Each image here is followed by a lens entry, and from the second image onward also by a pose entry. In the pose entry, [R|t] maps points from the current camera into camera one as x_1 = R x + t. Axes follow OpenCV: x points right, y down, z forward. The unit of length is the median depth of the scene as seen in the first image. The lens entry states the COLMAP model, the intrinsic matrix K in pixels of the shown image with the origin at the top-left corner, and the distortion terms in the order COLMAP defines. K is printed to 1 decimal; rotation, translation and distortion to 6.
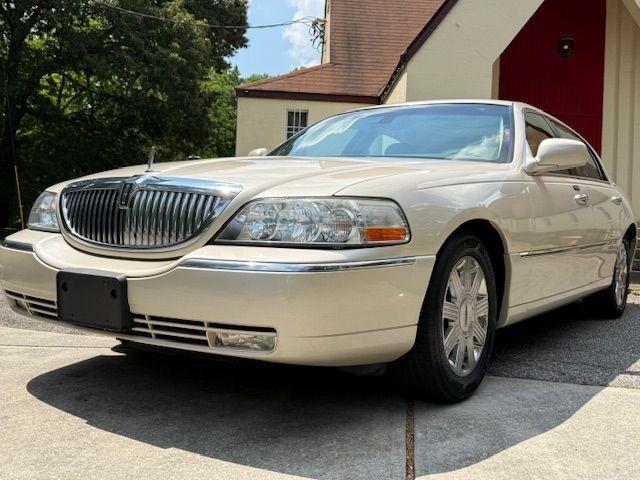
lens RADIAL K [[667.1, 0, 318.3], [0, 667.1, 245.1], [0, 0, 1]] dist [0.076220, 0.000000]
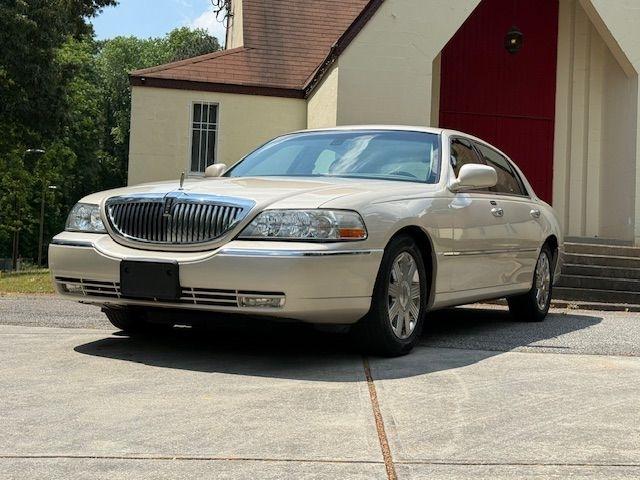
lens RADIAL K [[943.9, 0, 325.7], [0, 943.9, 236.9], [0, 0, 1]] dist [0.115052, 0.000000]
pose [[0.991292, 0.003593, 0.131631, -0.194604], [0.001827, 0.999156, -0.041037, 0.064264], [-0.131668, 0.040920, 0.990449, -0.905291]]
